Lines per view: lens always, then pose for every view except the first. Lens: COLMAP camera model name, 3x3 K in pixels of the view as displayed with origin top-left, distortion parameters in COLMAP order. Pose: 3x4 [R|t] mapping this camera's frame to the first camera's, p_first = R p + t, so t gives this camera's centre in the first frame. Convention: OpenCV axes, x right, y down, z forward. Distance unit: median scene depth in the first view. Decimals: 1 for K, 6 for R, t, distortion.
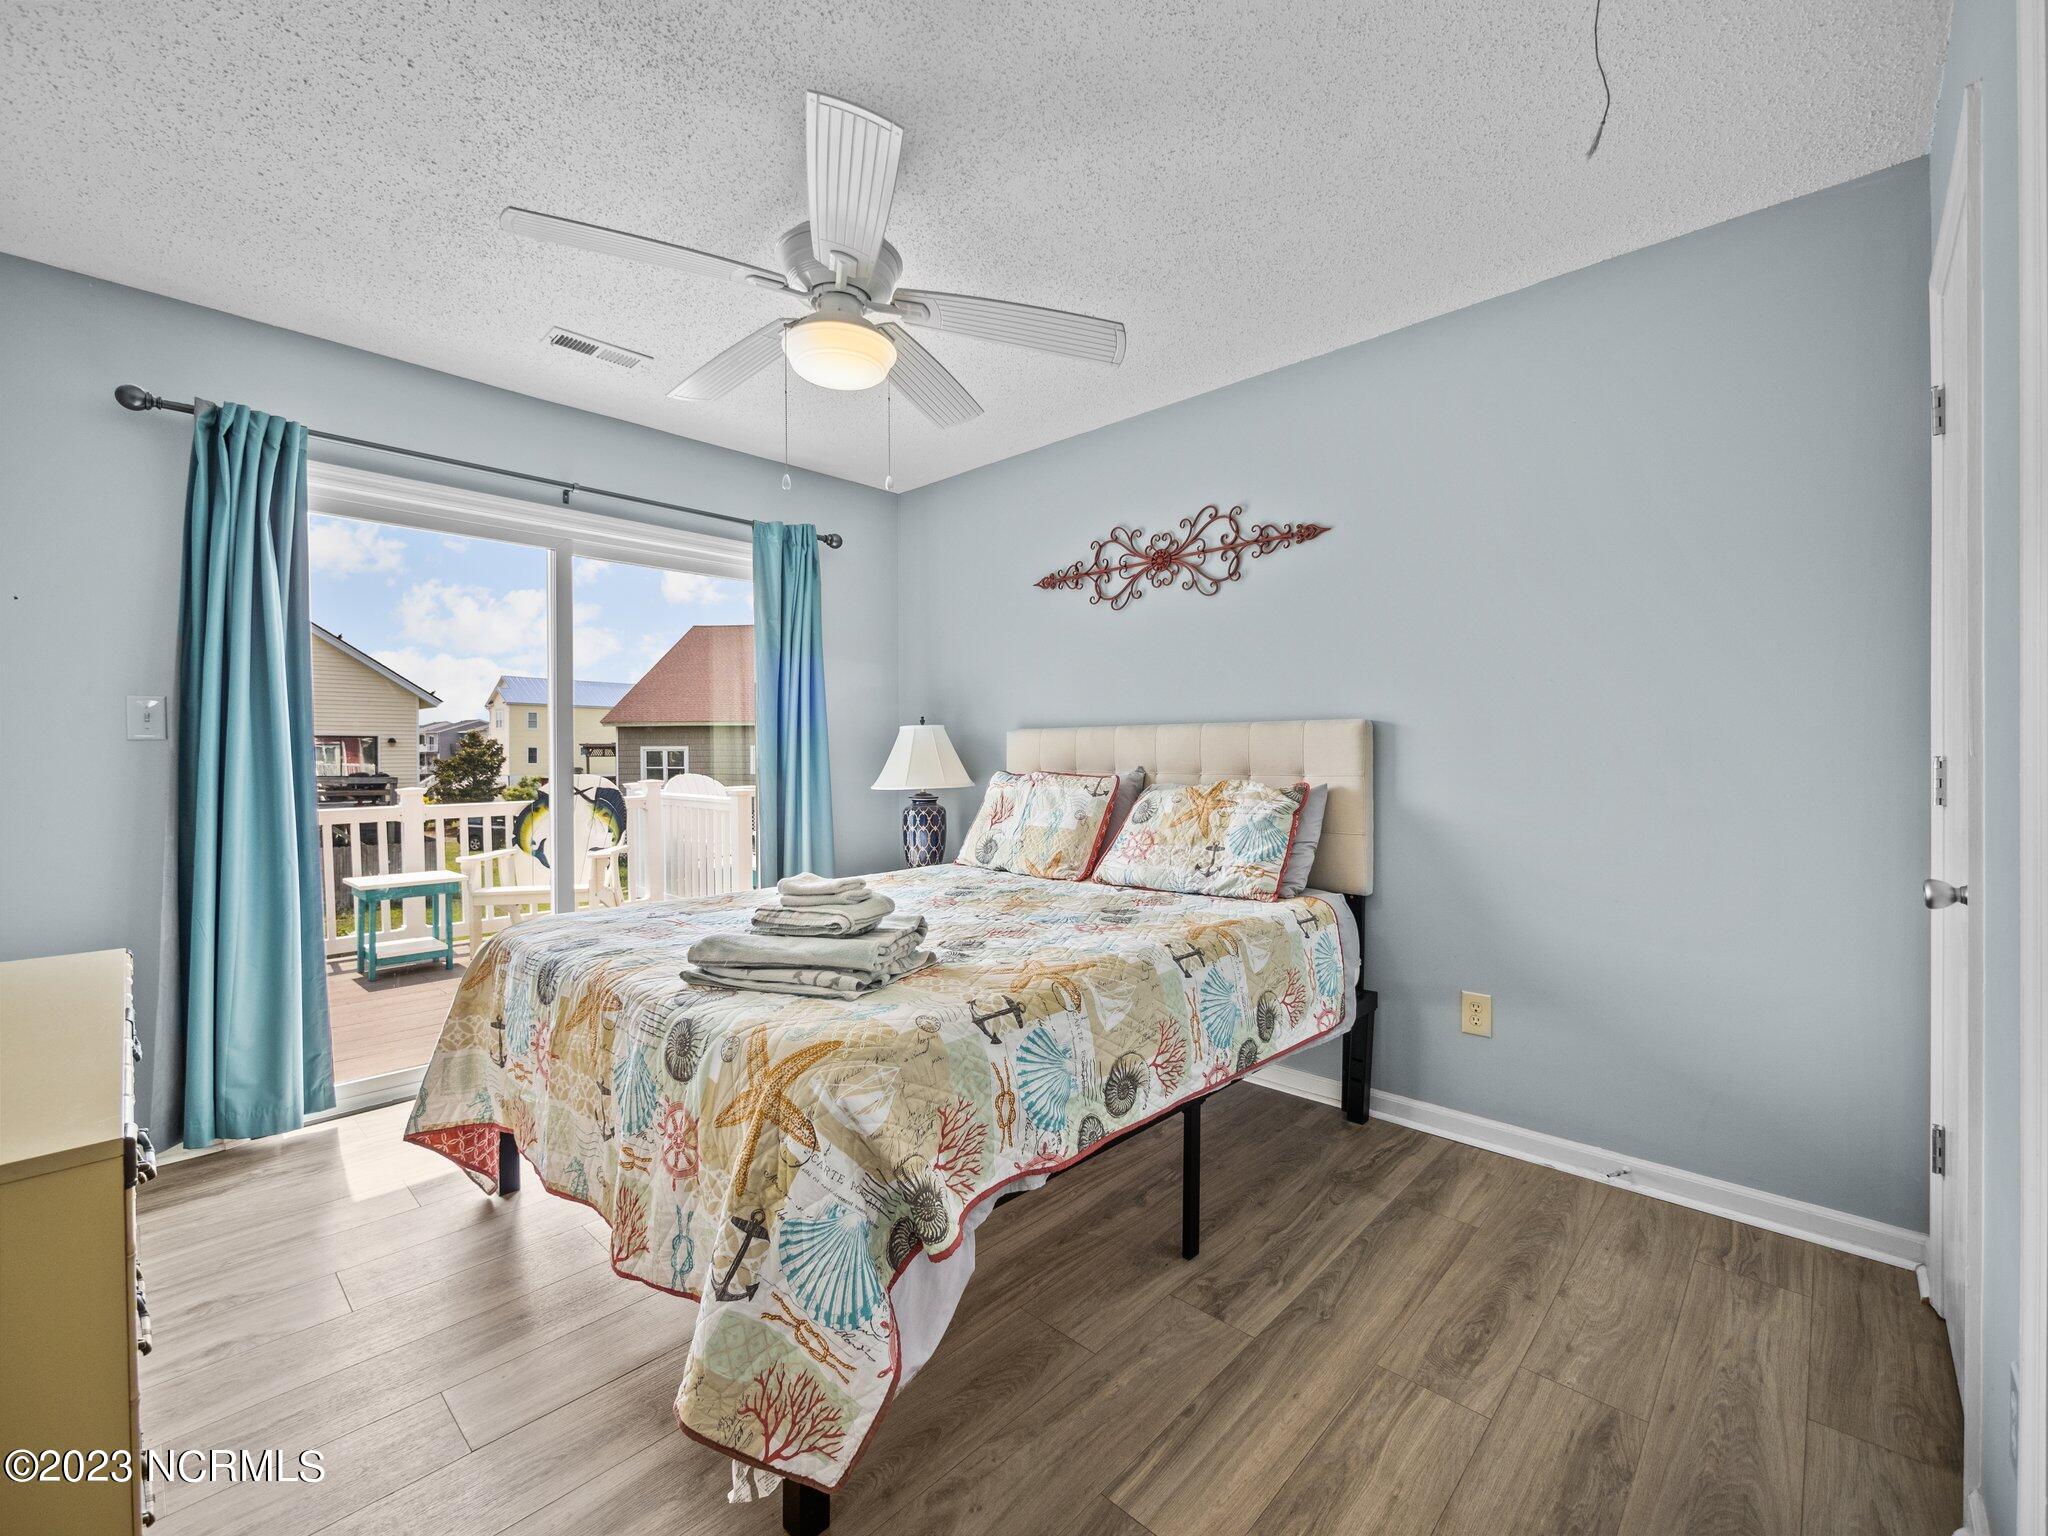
lens RADIAL K [[870.0, 0, 1026.3], [0, 870.0, 748.3], [0, 0, 1]] dist [-0.007264, 0.000594]
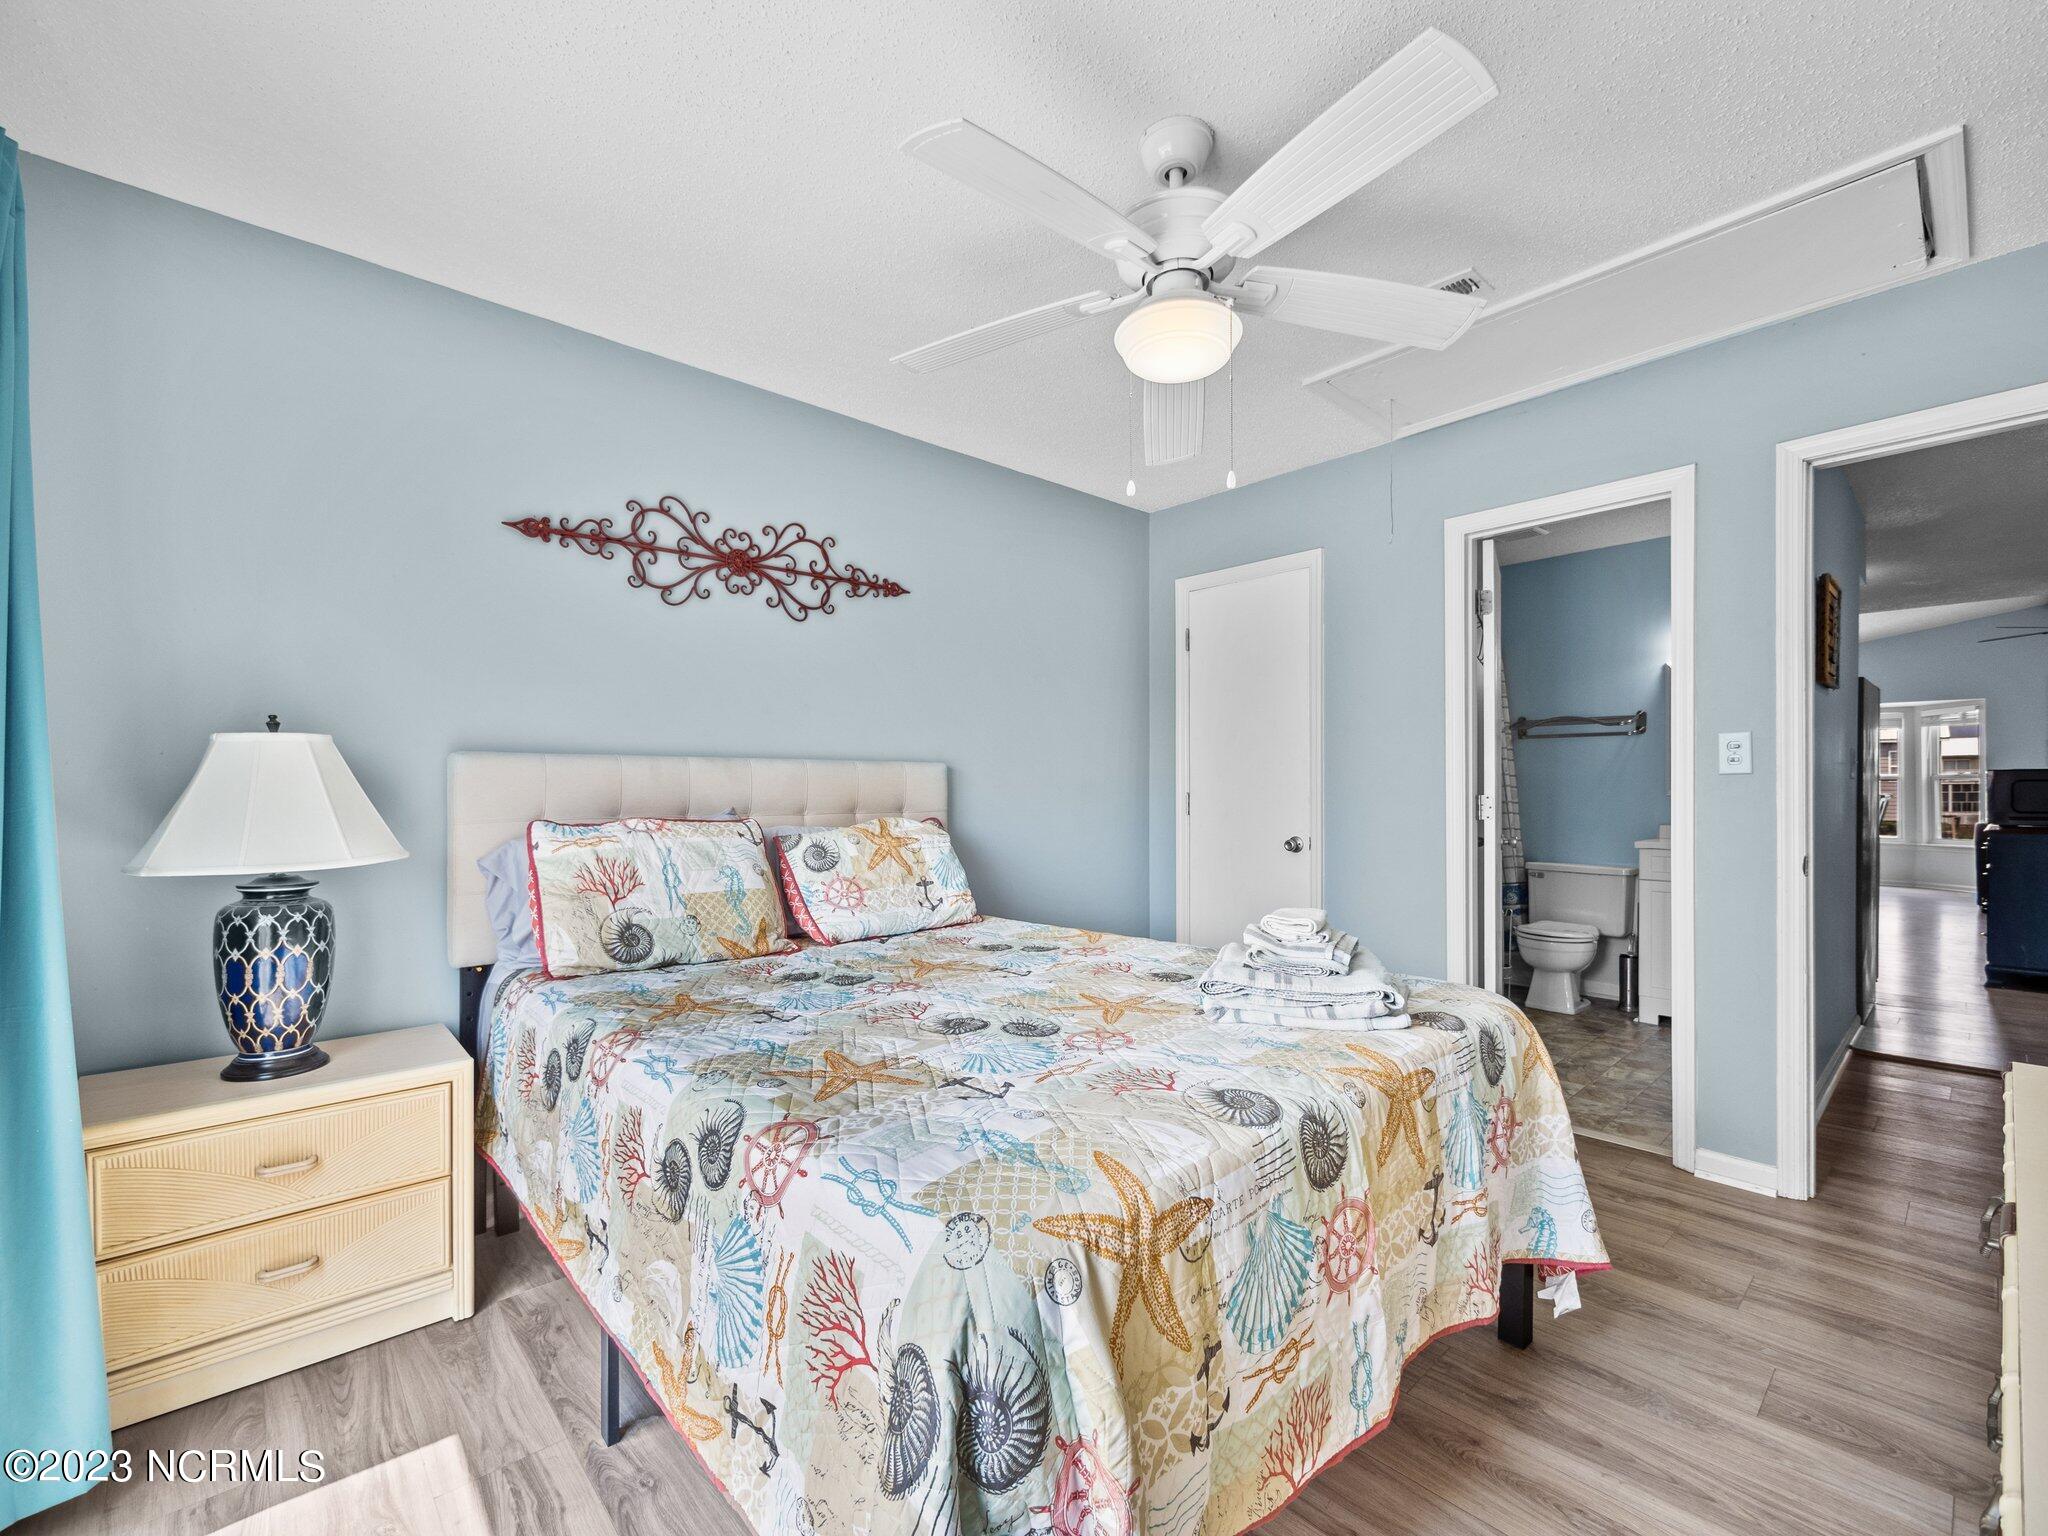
lens RADIAL K [[870.6, 0, 1032.1], [0, 870.6, 793.7], [0, 0, 1]] dist [-0.000517, -0.000253]
pose [[0.084473, 0.000019, 0.996426, -0.696131], [-0.000453, 1.000000, 0.000020, 0.007401], [-0.996426, -0.000453, 0.084473, 0.683763]]
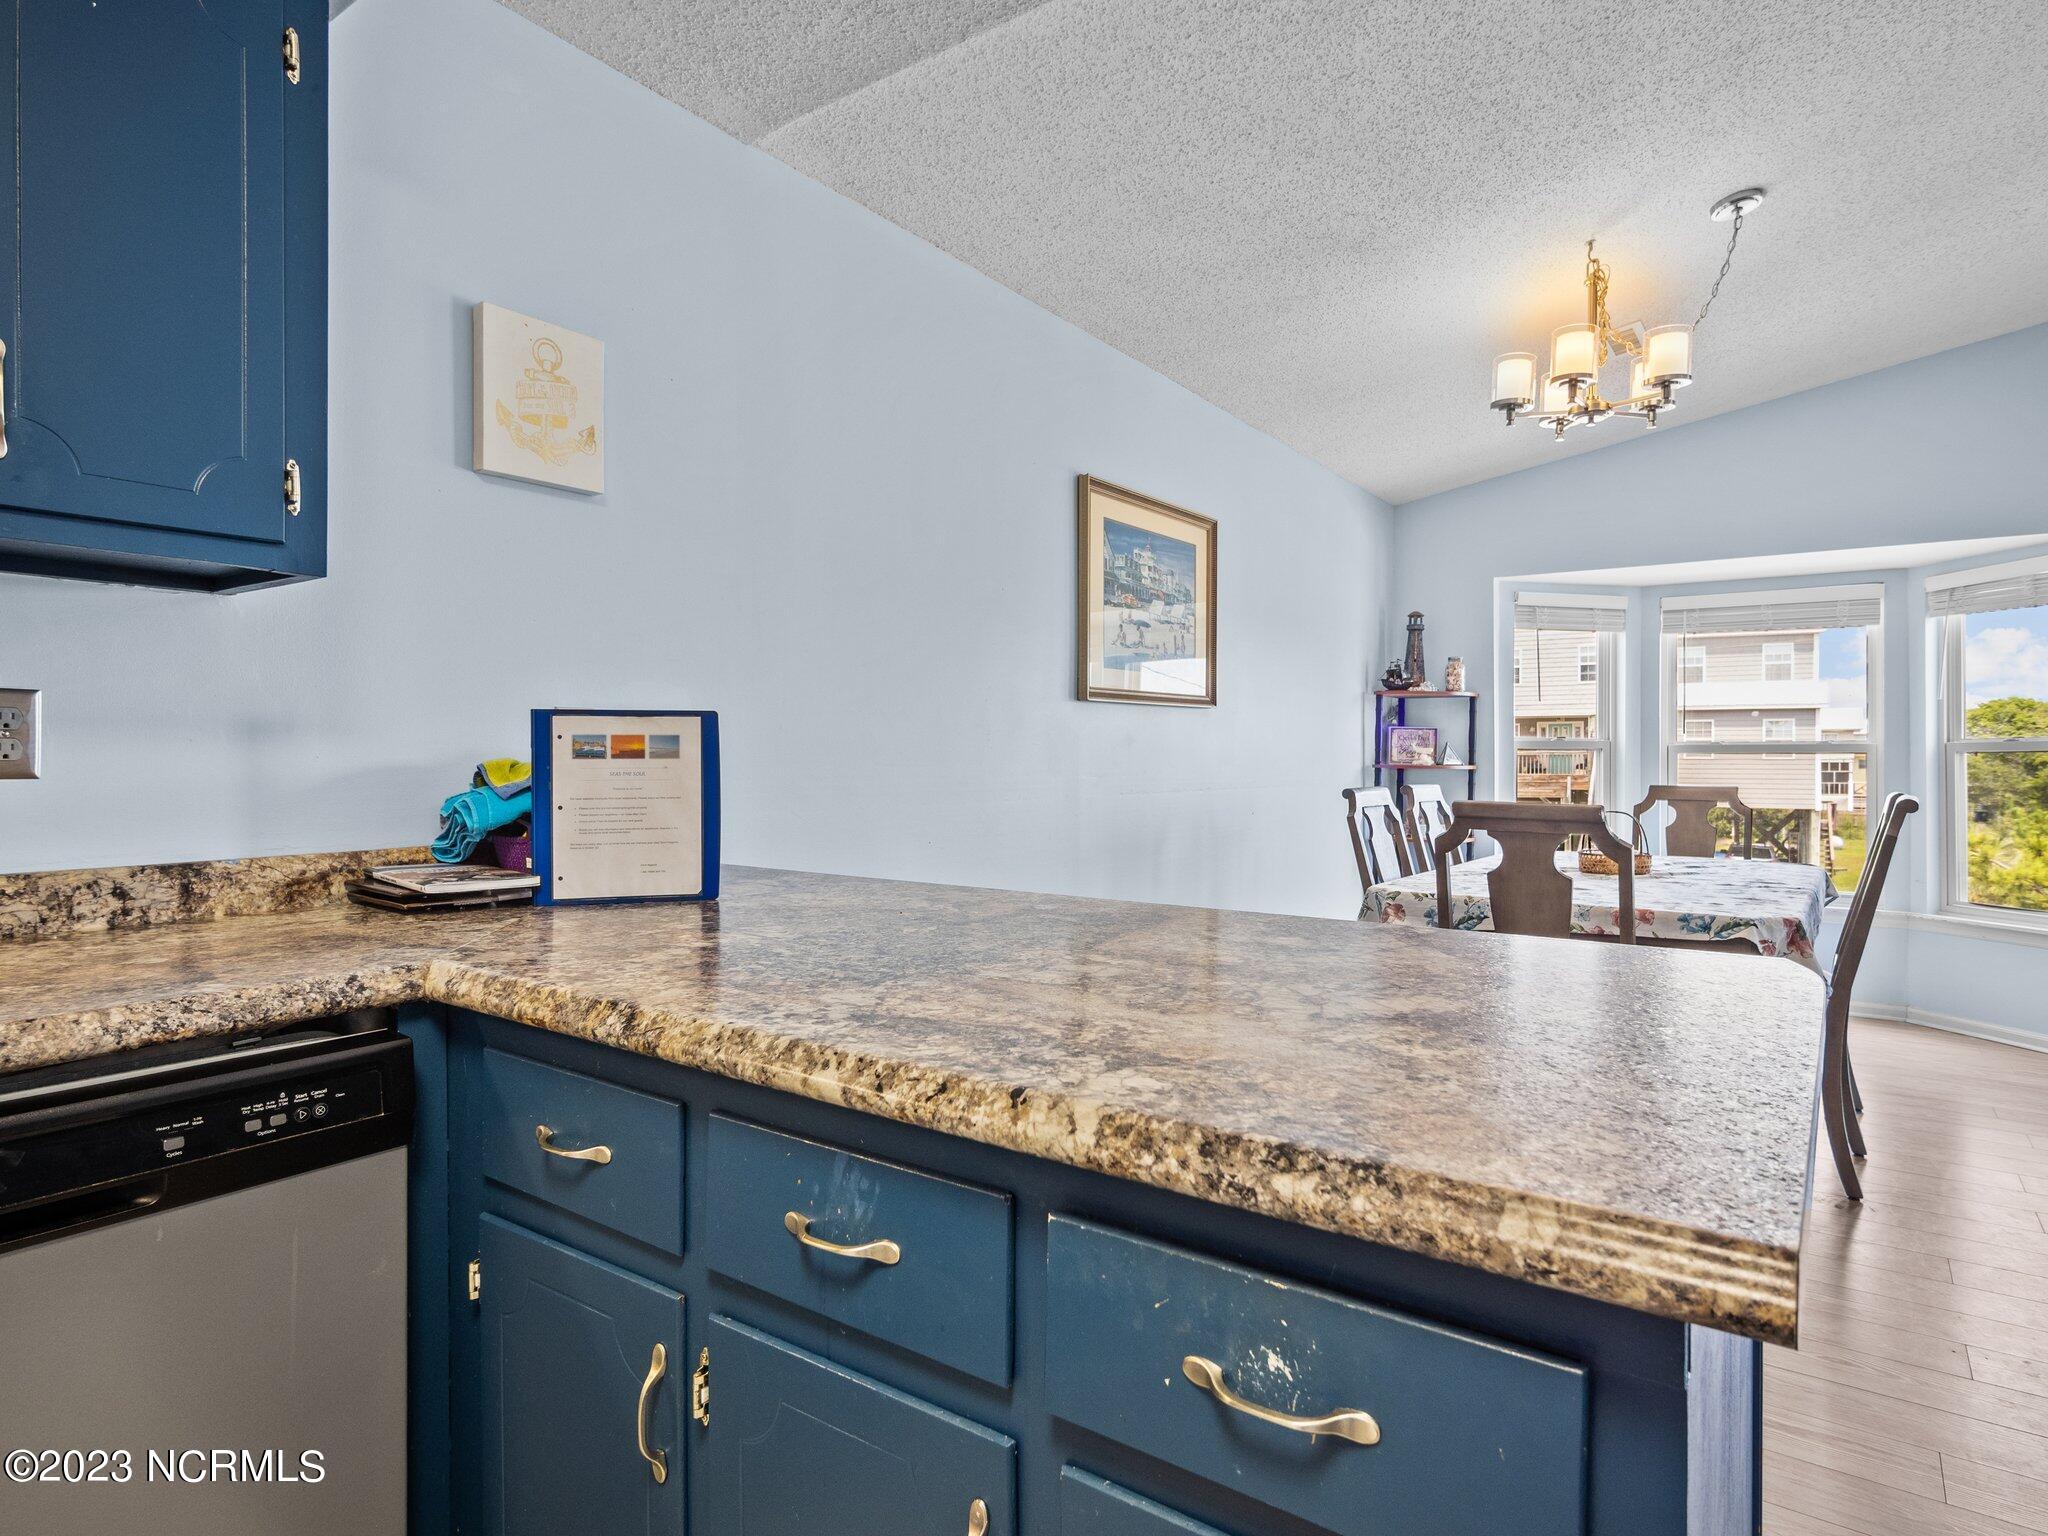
lens RADIAL K [[1130.5, 0, 1031.9], [0, 1130.5, 762.7], [0, 0, 1]] dist [0.002152, -0.000294]
pose [[-0.126549, 0.002985, 0.991956, 1.244665], [-0.006107, 0.999974, -0.003788, -0.013399], [-0.991942, -0.006537, -0.126527, -0.768139]]
